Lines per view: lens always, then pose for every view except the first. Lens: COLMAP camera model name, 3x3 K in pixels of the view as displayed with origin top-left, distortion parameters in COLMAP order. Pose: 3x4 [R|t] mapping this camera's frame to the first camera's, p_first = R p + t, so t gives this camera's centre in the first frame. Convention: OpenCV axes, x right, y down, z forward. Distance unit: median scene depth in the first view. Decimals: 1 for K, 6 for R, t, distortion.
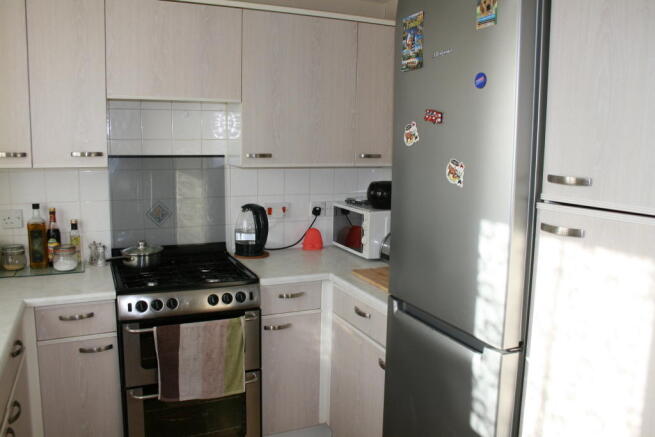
lens RADIAL K [[538.9, 0, 327.5], [0, 538.9, 218.5], [0, 0, 1]] dist [-0.158284, 0.131521]
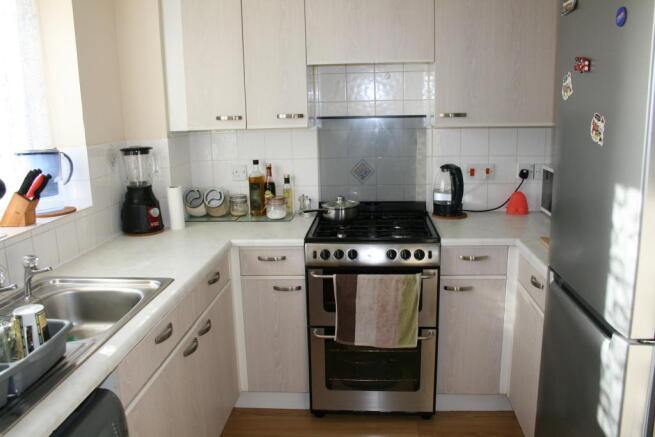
lens RADIAL K [[538.9, 0, 327.5], [0, 538.9, 218.5], [0, 0, 1]] dist [-0.158284, 0.131521]
pose [[0.870925, 0.064670, -0.487142, 0.181542], [-0.030719, 0.996529, 0.077374, 0.004500], [0.490455, -0.052422, 0.869889, 0.029426]]
